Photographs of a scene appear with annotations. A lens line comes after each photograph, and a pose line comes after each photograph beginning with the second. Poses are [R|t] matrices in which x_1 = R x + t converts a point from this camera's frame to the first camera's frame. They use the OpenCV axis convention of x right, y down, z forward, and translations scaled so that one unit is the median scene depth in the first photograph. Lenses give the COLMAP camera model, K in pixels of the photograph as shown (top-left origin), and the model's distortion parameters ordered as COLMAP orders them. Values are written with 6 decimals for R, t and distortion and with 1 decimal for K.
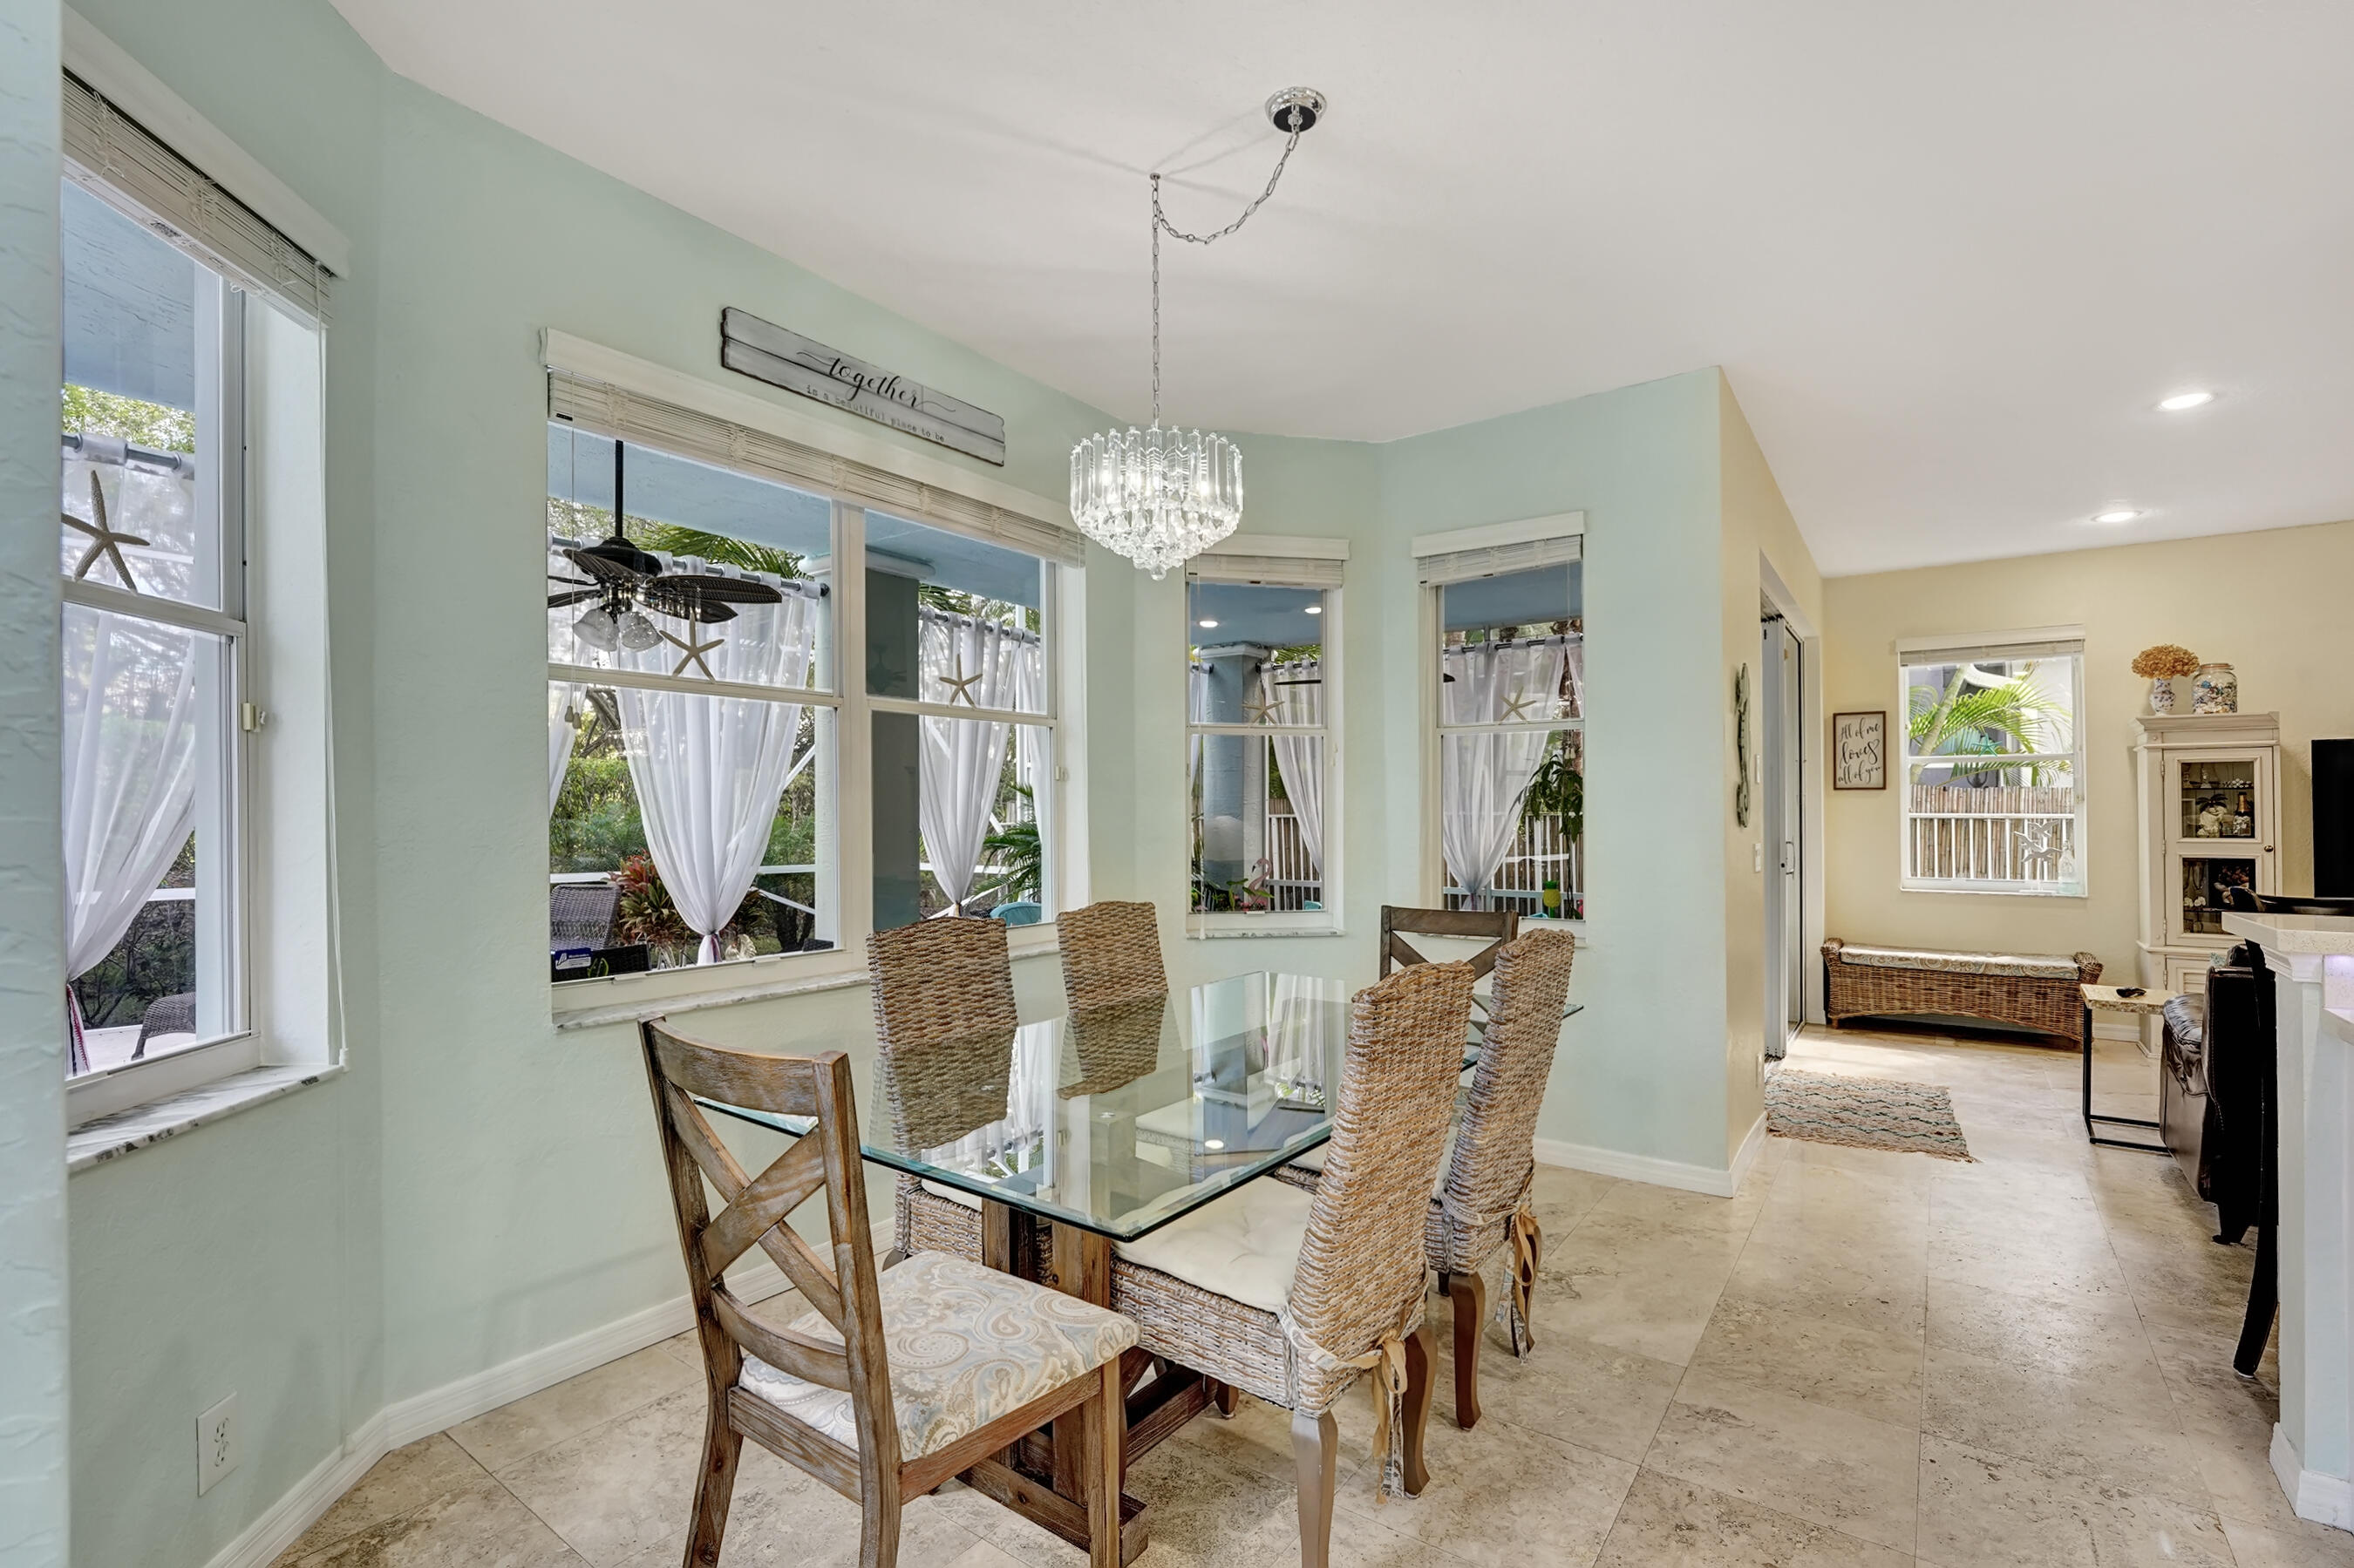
lens RADIAL K [[1068.2, 0, 1188.3], [0, 1068.2, 780.2], [0, 0, 1]] dist [-0.003751, -0.000288]
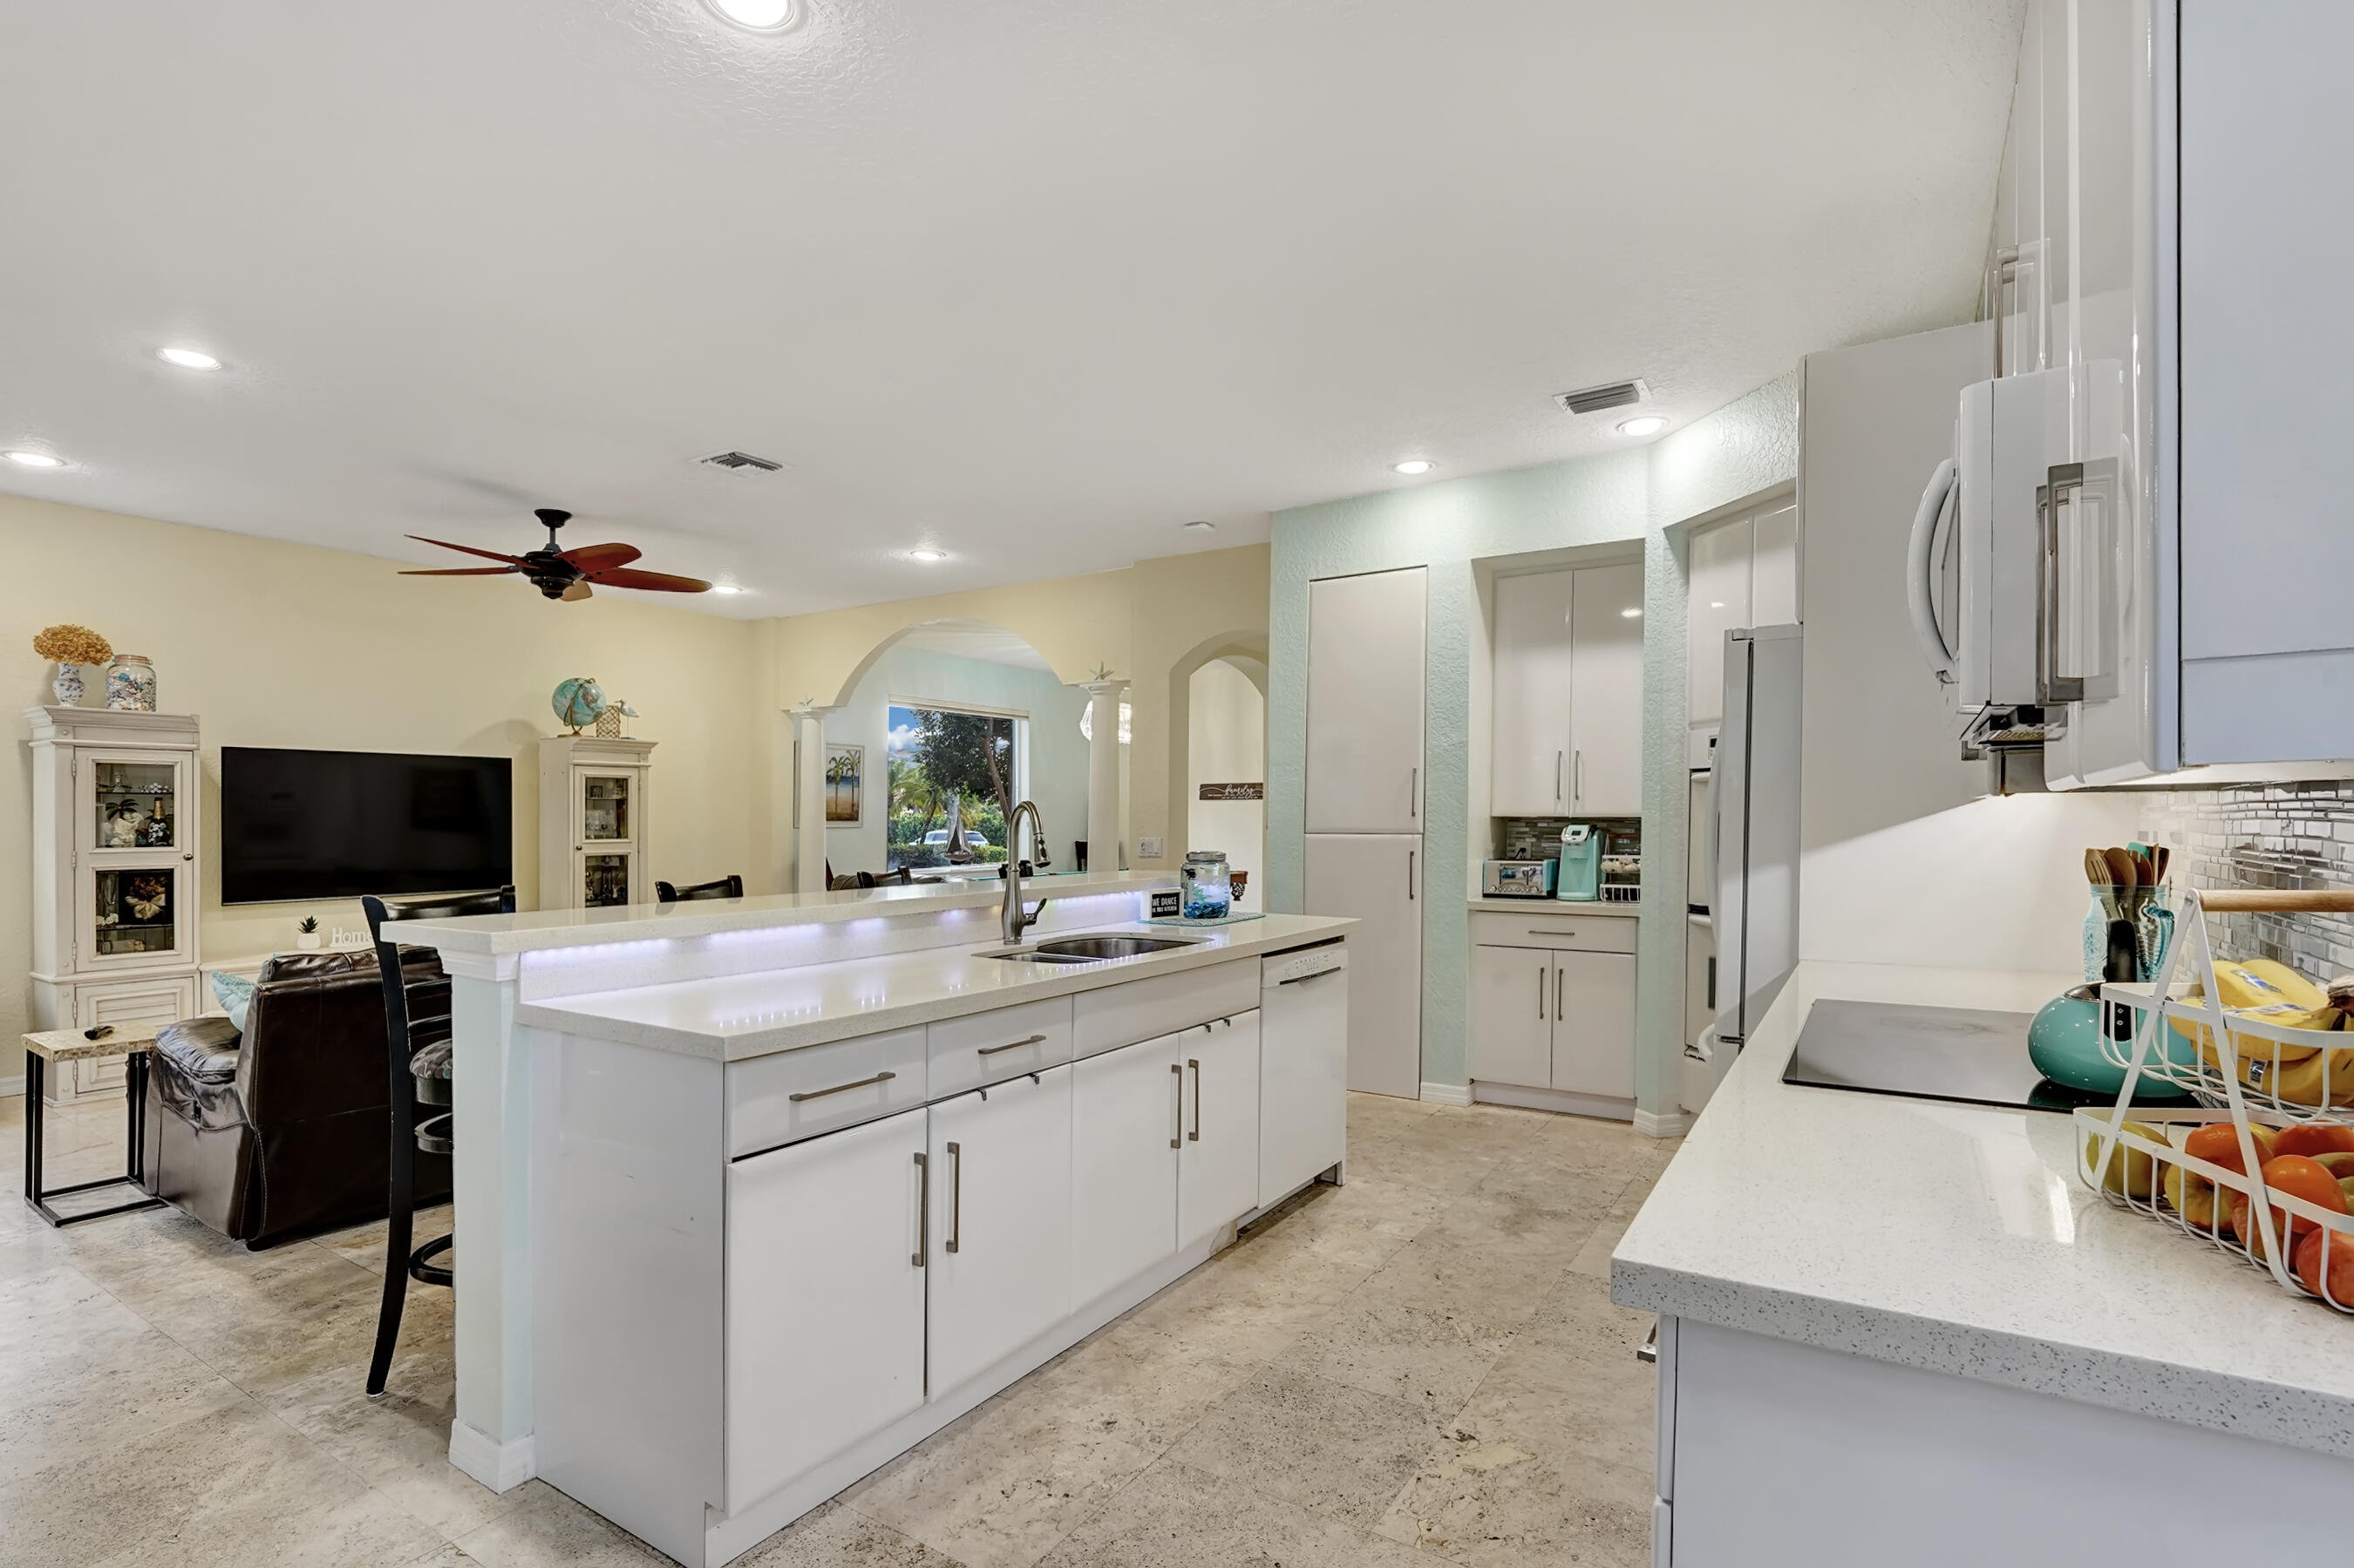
lens RADIAL K [[1113.9, 0, 1197.9], [0, 1113.9, 825.8], [0, 0, 1]] dist [-0.008721, 0.000427]
pose [[-0.048220, -0.008056, 0.998804, -0.023242], [-0.027708, 0.999593, 0.006725, 0.004276], [-0.998452, -0.027351, -0.048423, 0.134366]]
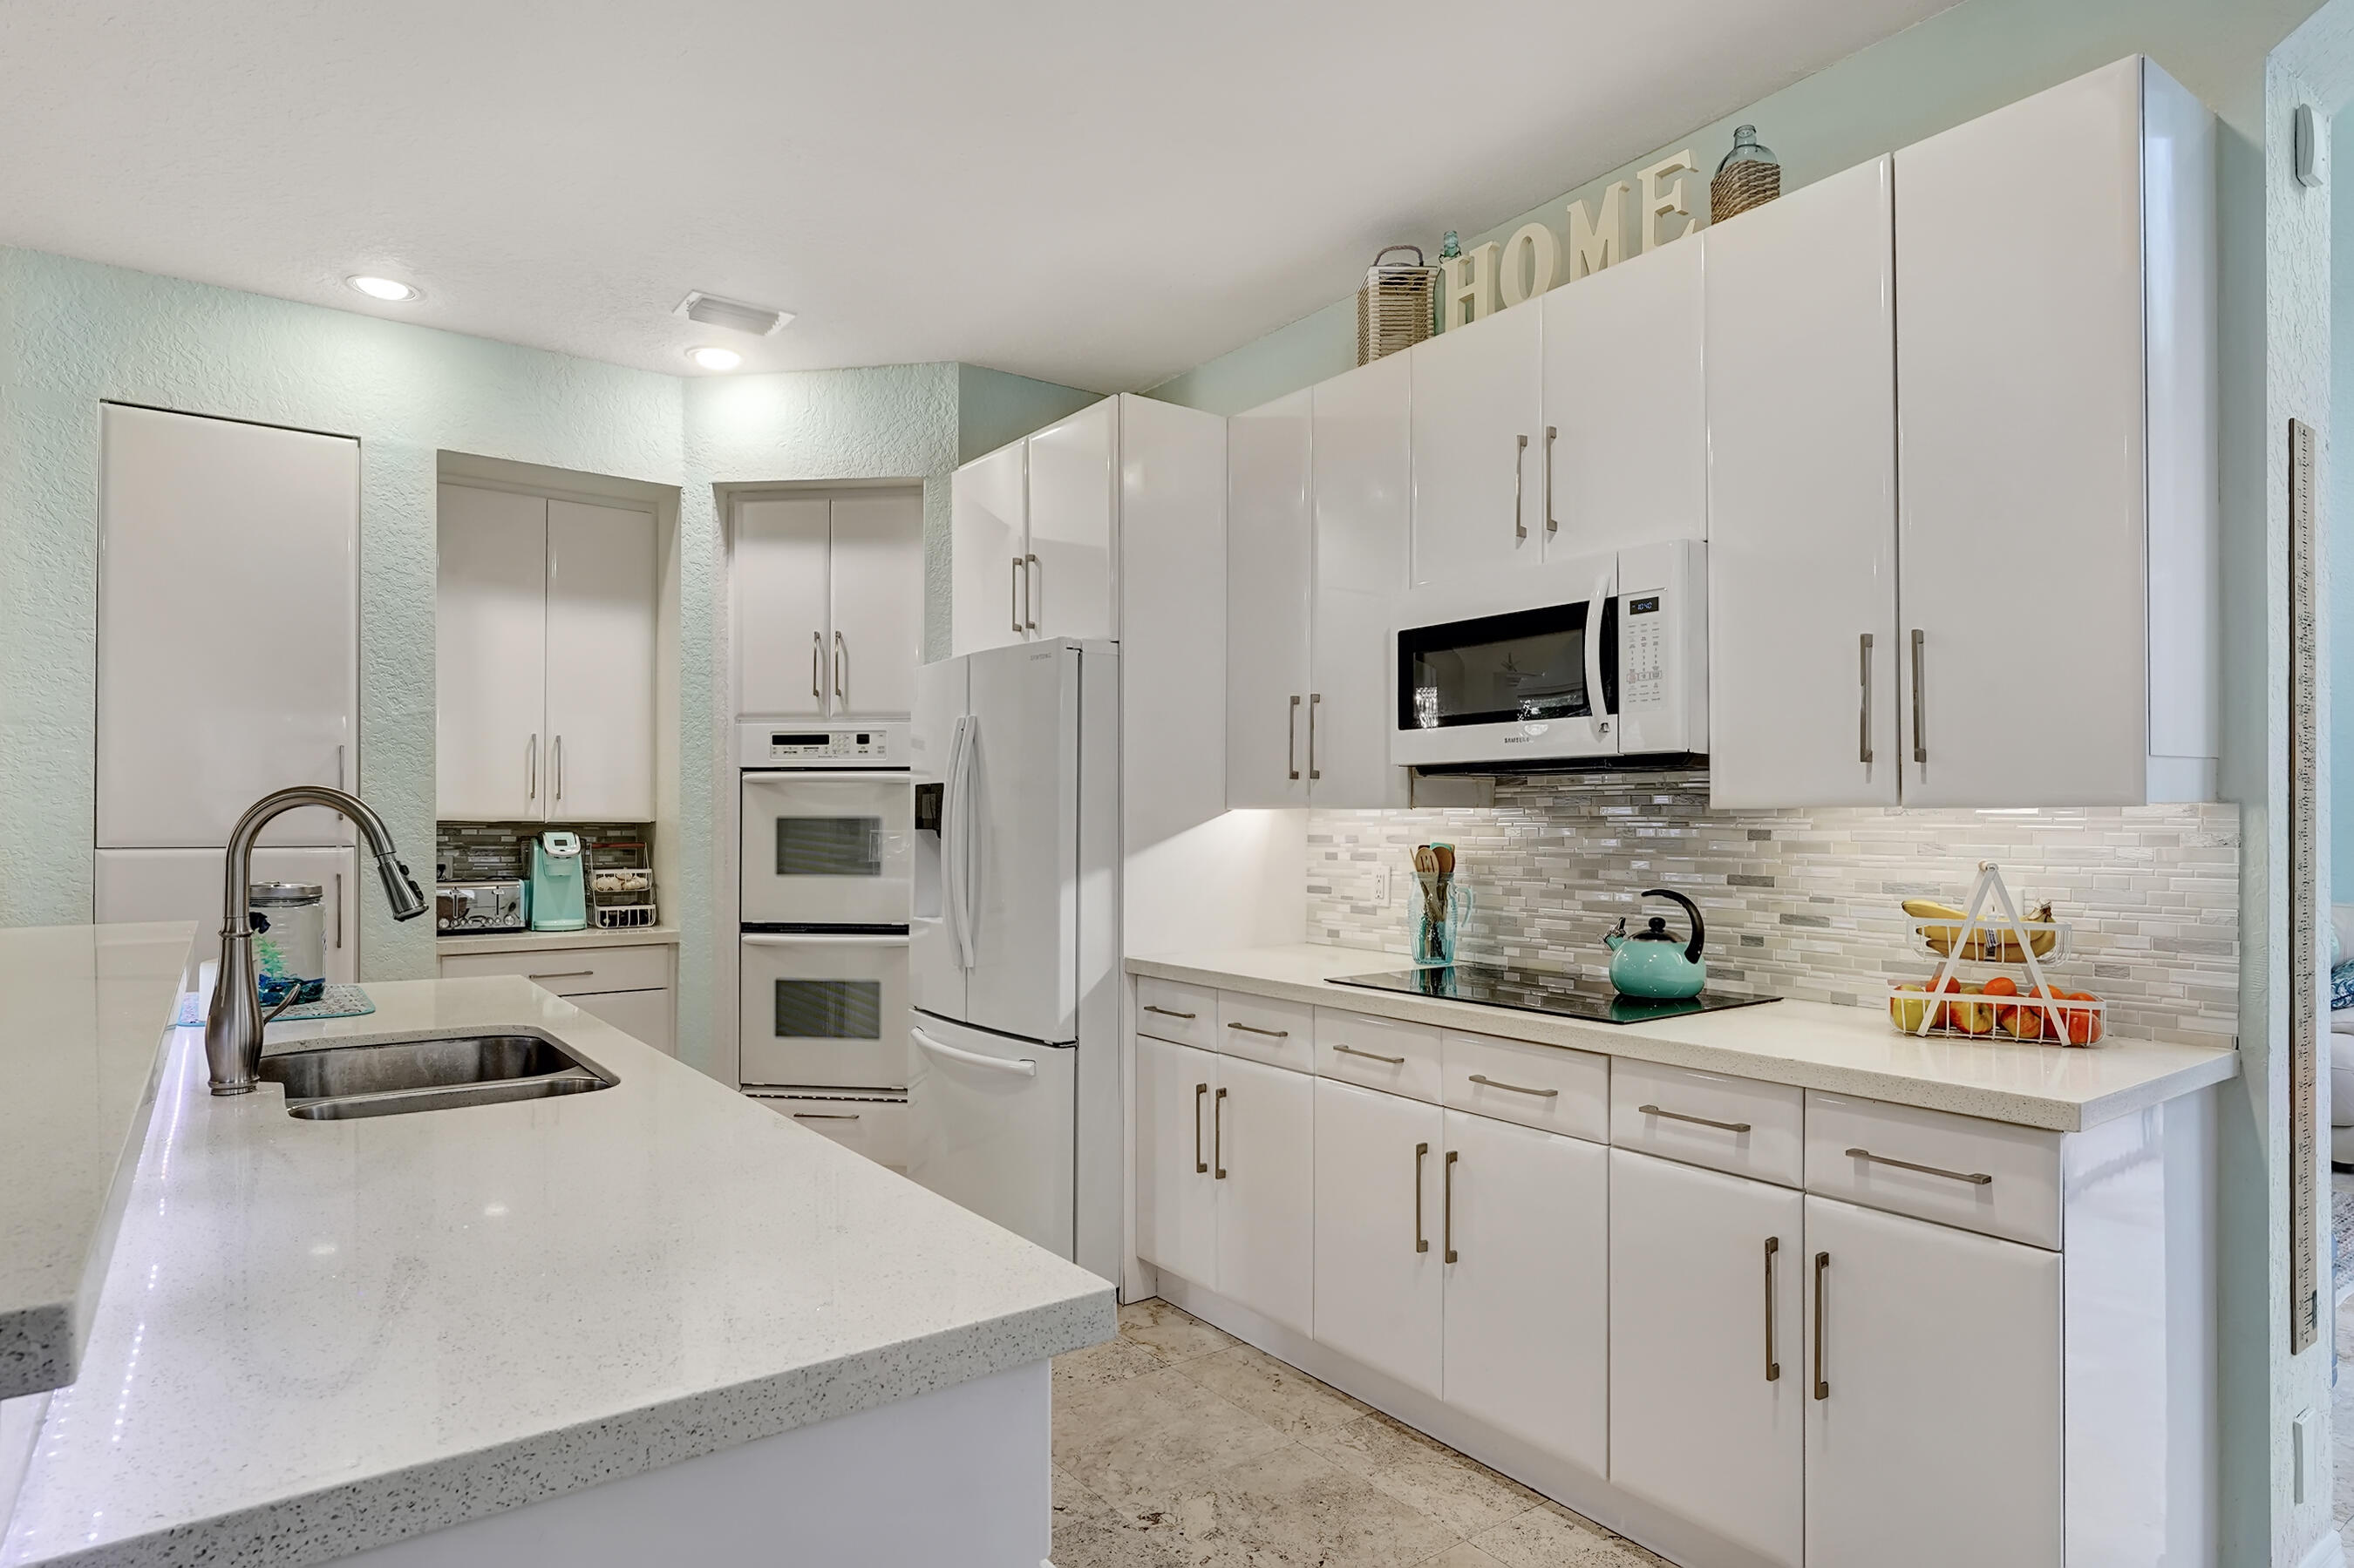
lens RADIAL K [[1299.9, 0, 1159.8], [0, 1299.9, 824.4], [0, 0, 1]] dist [0.018464, 0.000268]
pose [[-0.944452, -0.003588, 0.328629, 0.233397], [-0.013286, 0.999540, -0.027268, 0.013194], [-0.328380, -0.030119, -0.944065, 0.418180]]
